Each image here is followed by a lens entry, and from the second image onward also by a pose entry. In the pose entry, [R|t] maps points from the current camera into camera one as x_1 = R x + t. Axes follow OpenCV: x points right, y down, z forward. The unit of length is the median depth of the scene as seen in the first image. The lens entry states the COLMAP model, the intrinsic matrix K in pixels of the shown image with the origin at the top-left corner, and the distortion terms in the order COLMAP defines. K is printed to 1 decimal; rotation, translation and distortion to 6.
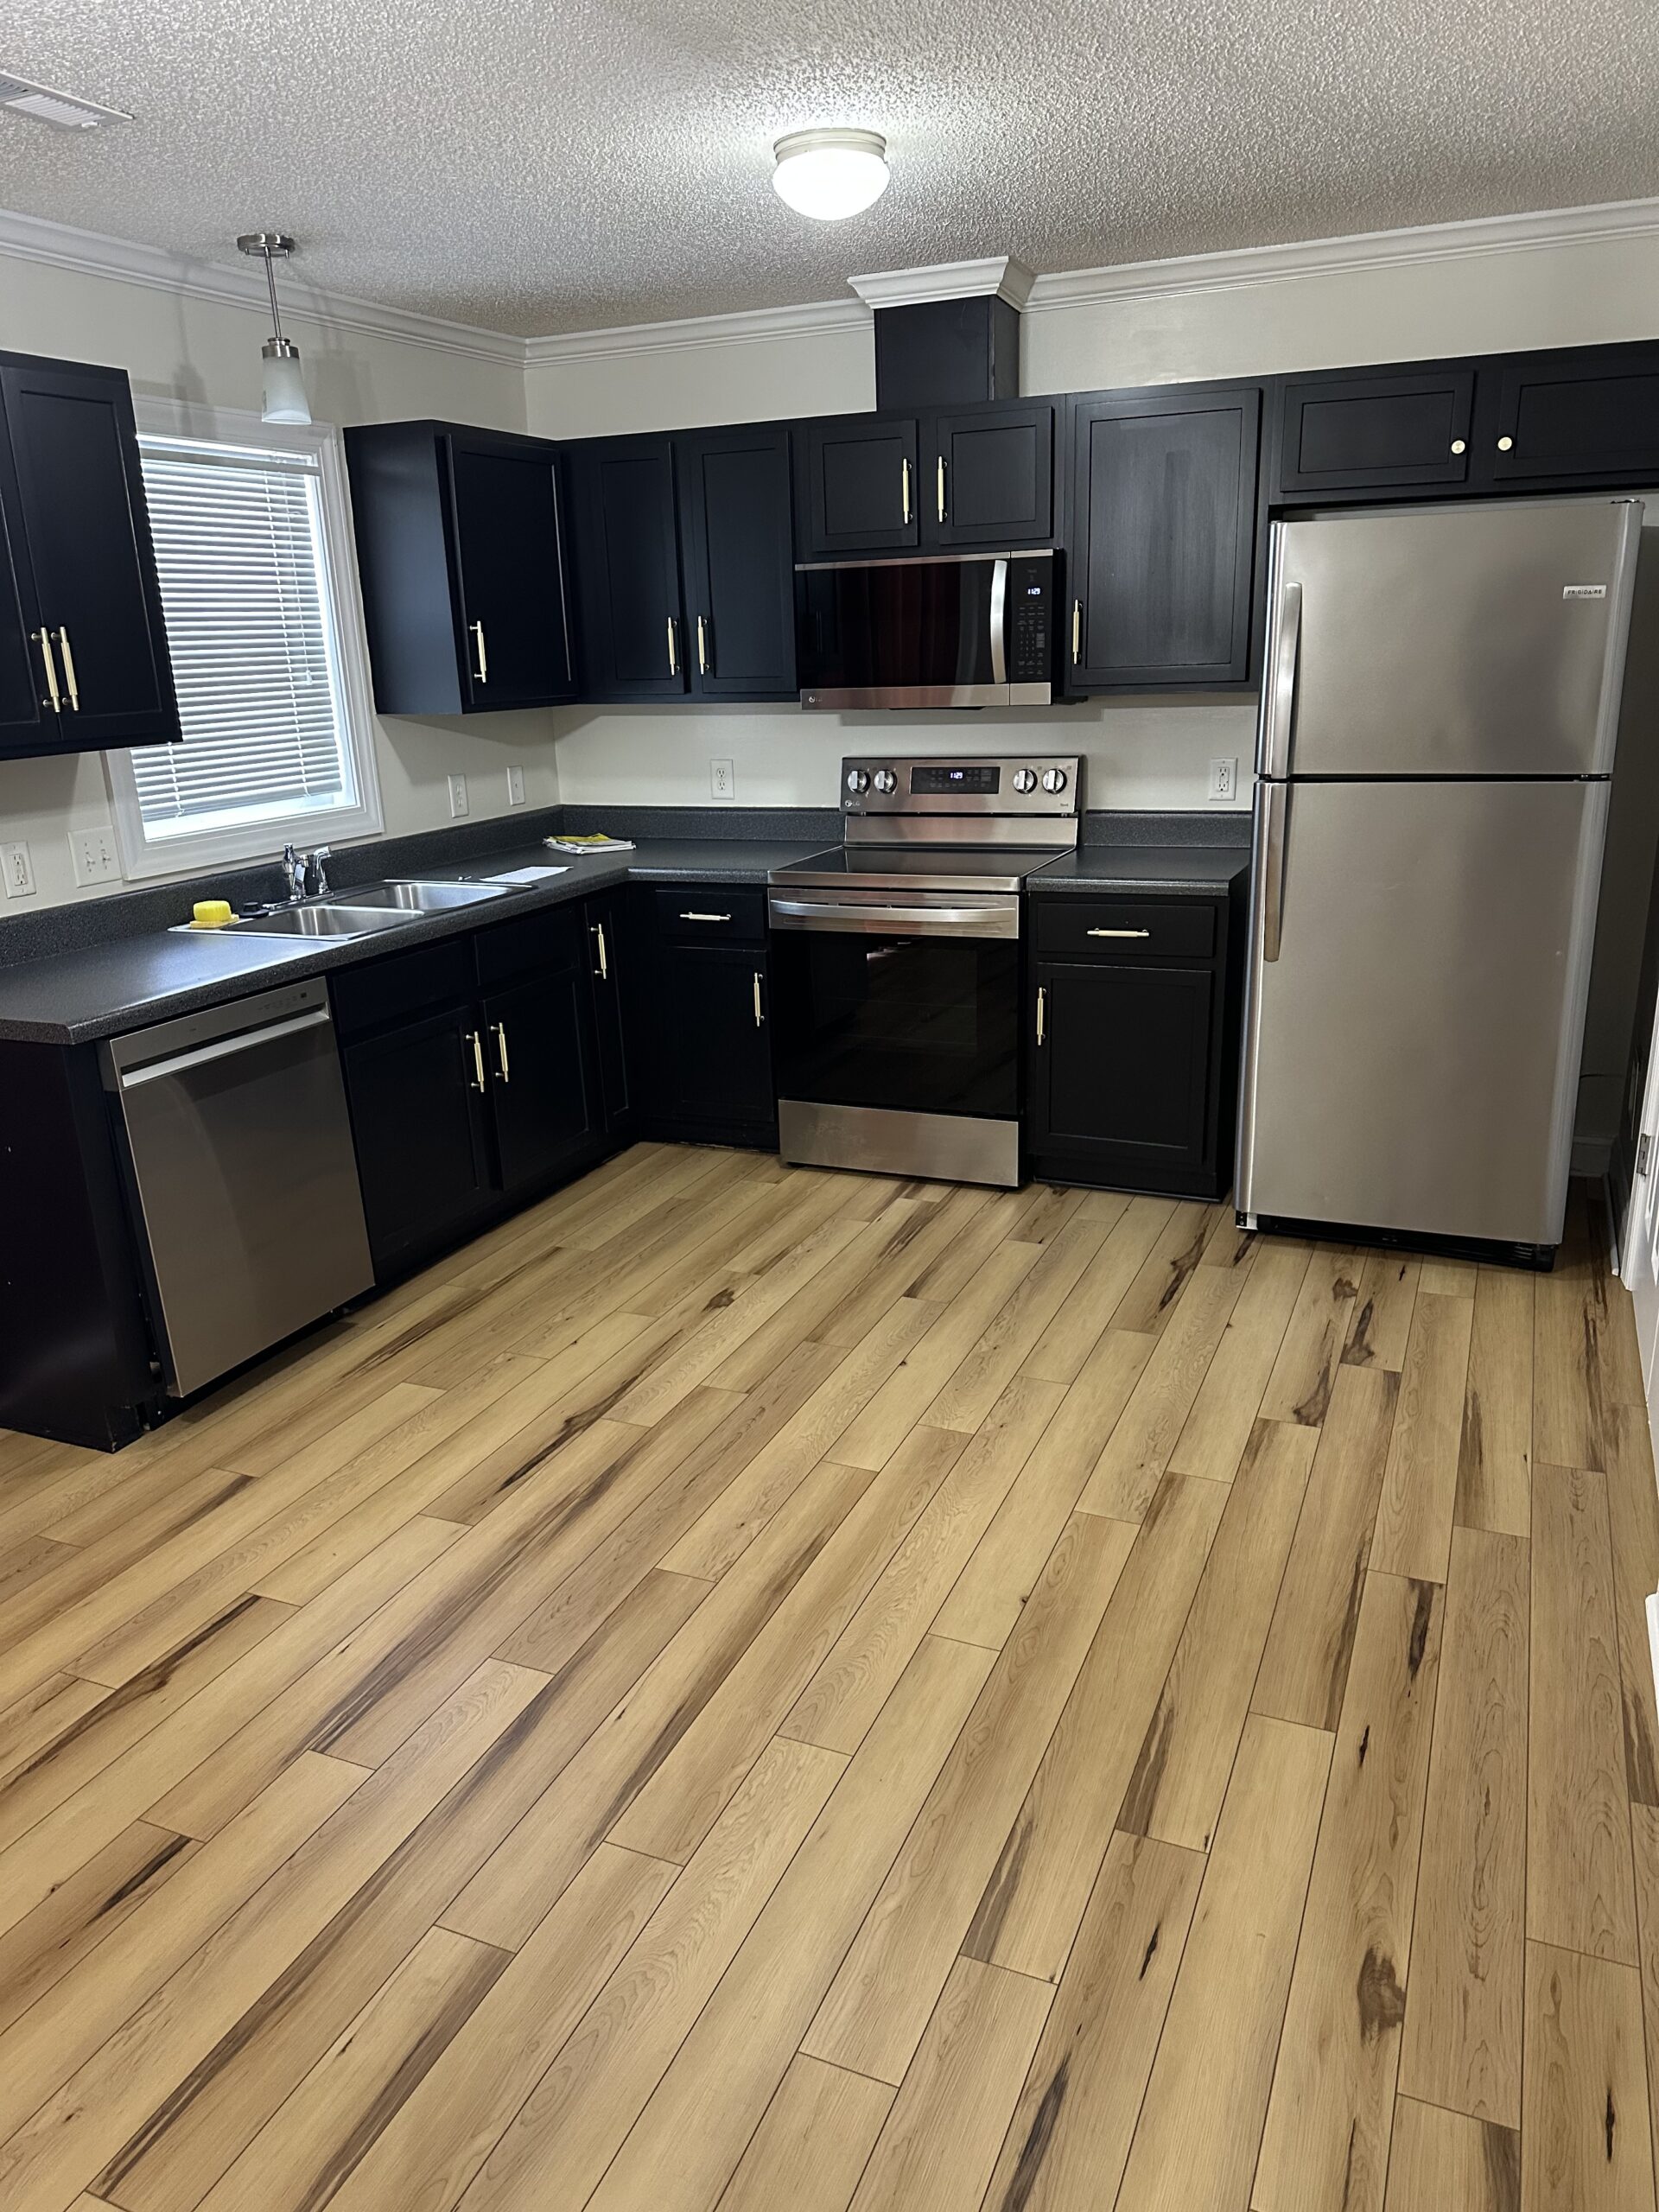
lens RADIAL K [[1549.8, 0, 829.5], [0, 1549.8, 1106.0], [0, 0, 1]] dist [0.037244, -0.036252]
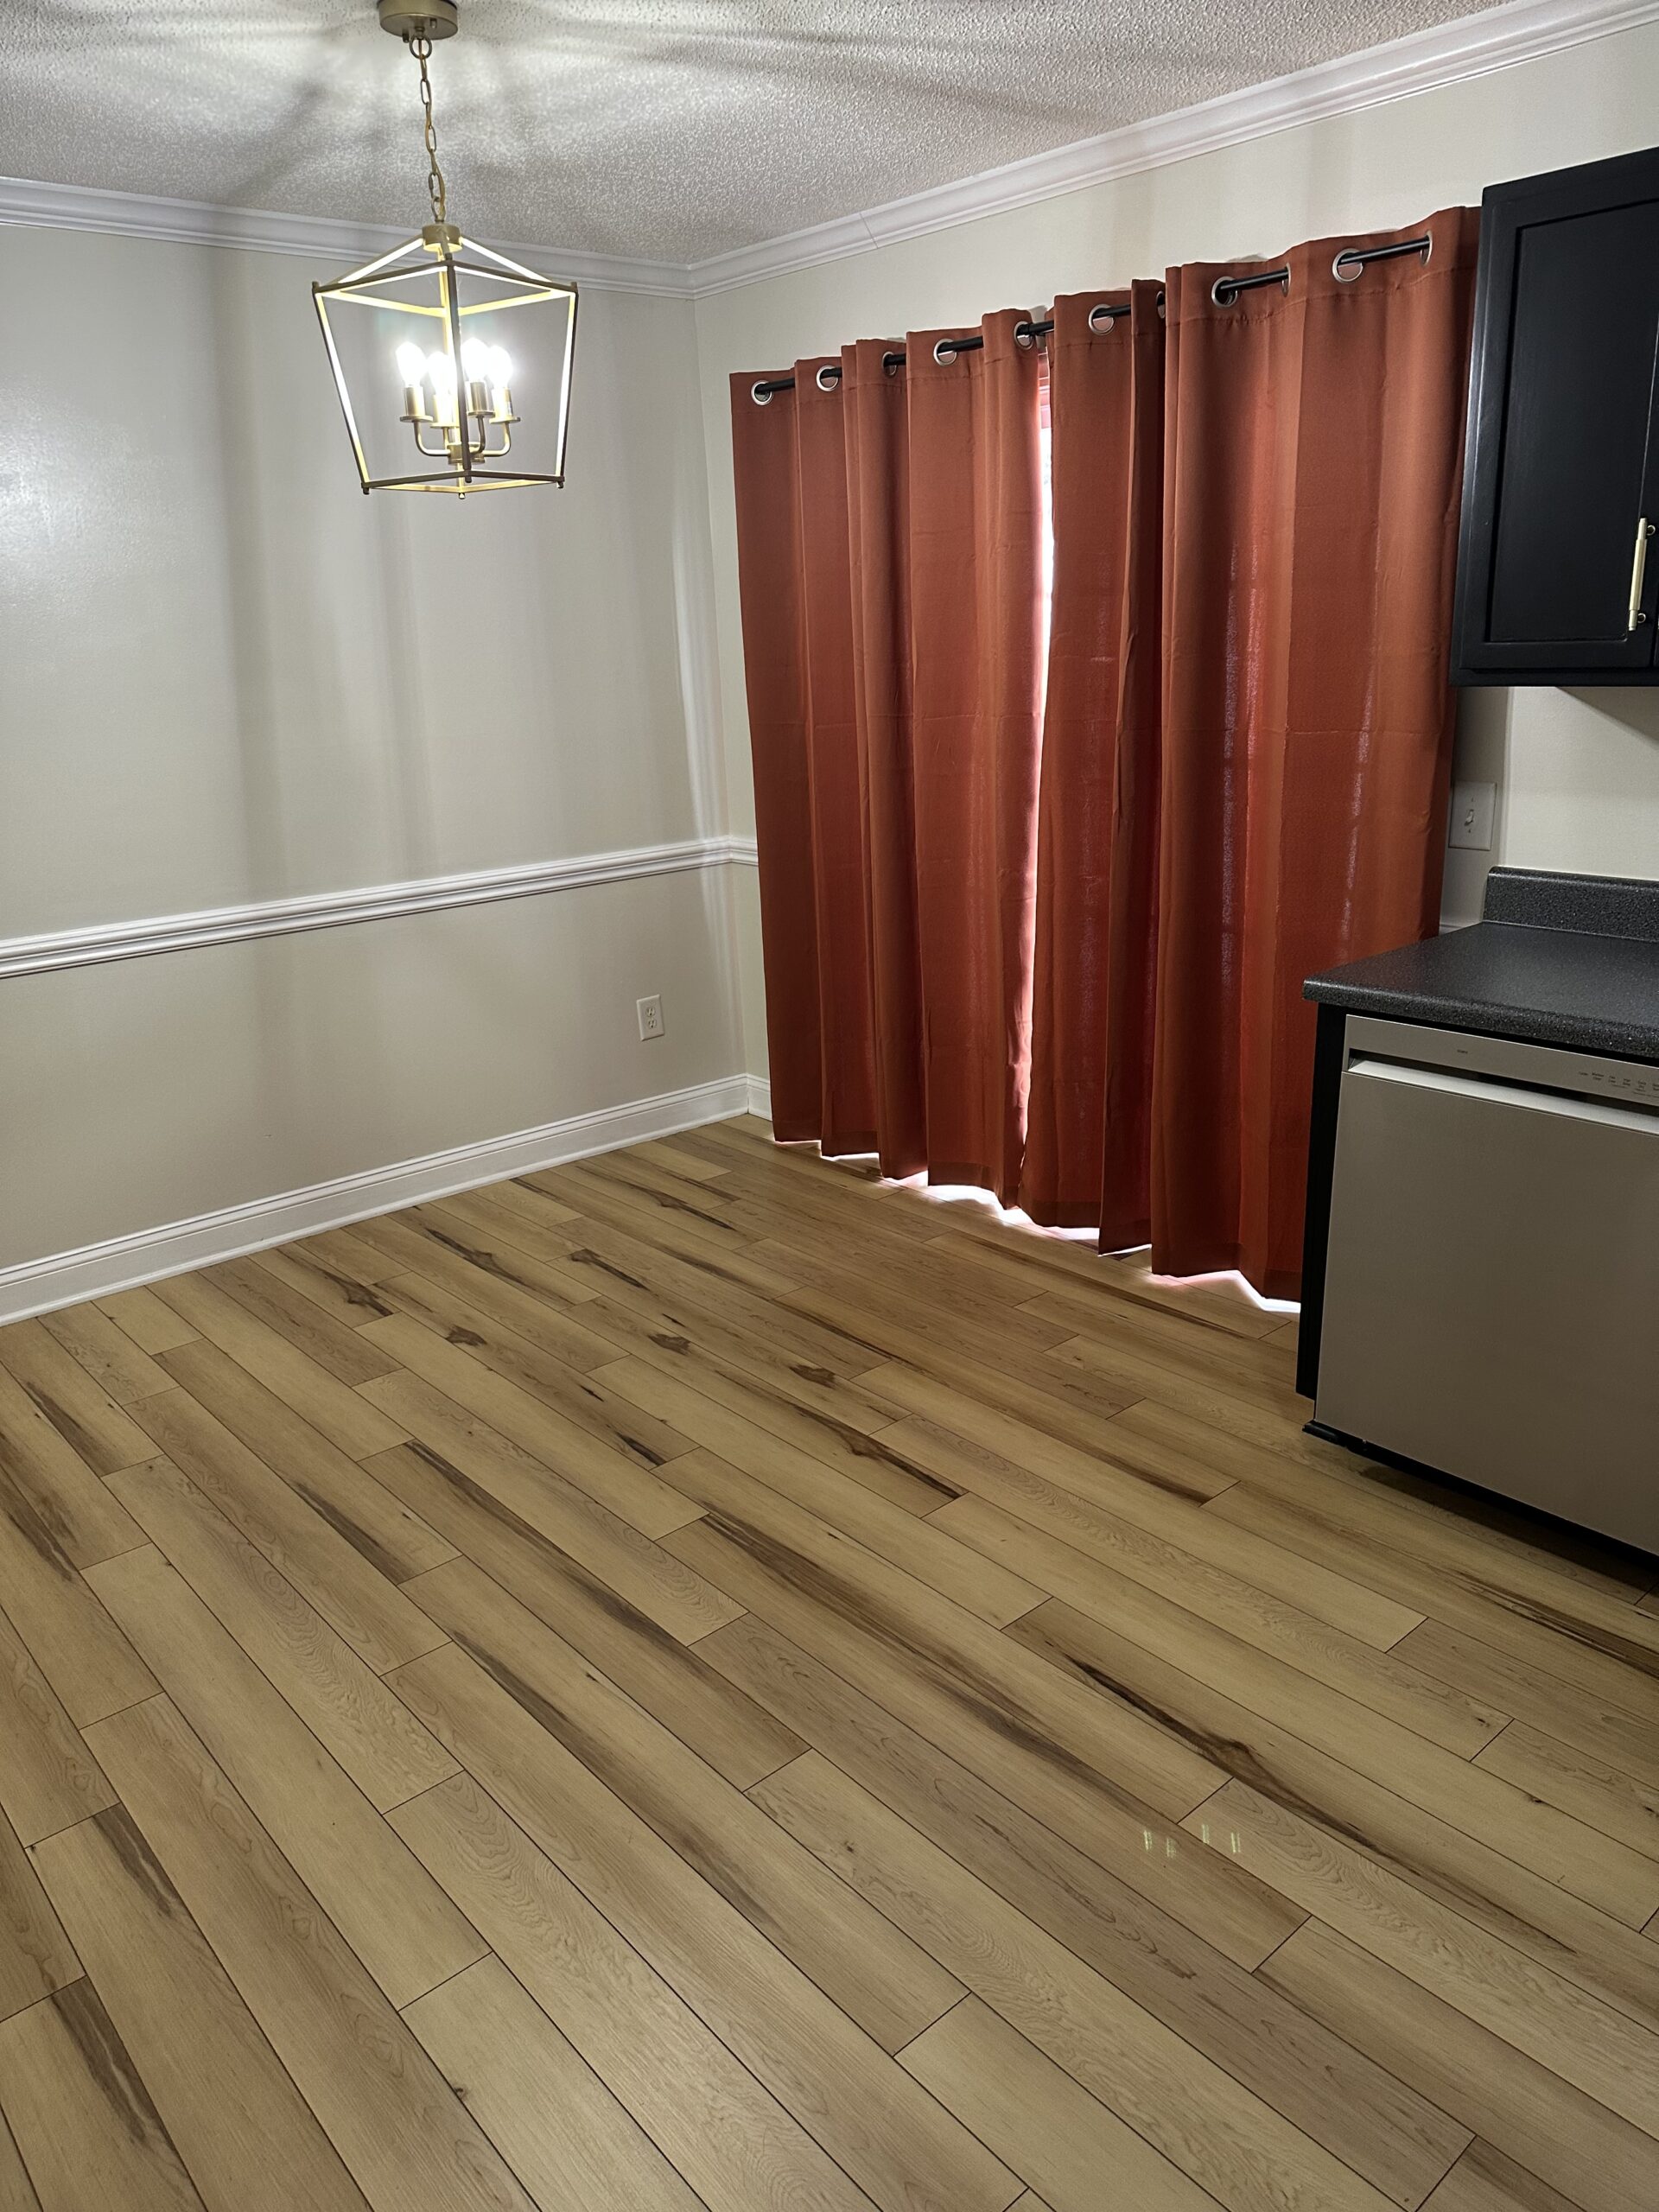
lens RADIAL K [[1549.8, 0, 829.5], [0, 1549.8, 1106.0], [0, 0, 1]] dist [0.037244, -0.036252]
pose [[-0.427404, 0.328668, -0.842201, 0.474791], [-0.208689, 0.870549, 0.445637, -0.372470], [0.879645, 0.366225, -0.303487, 1.171108]]
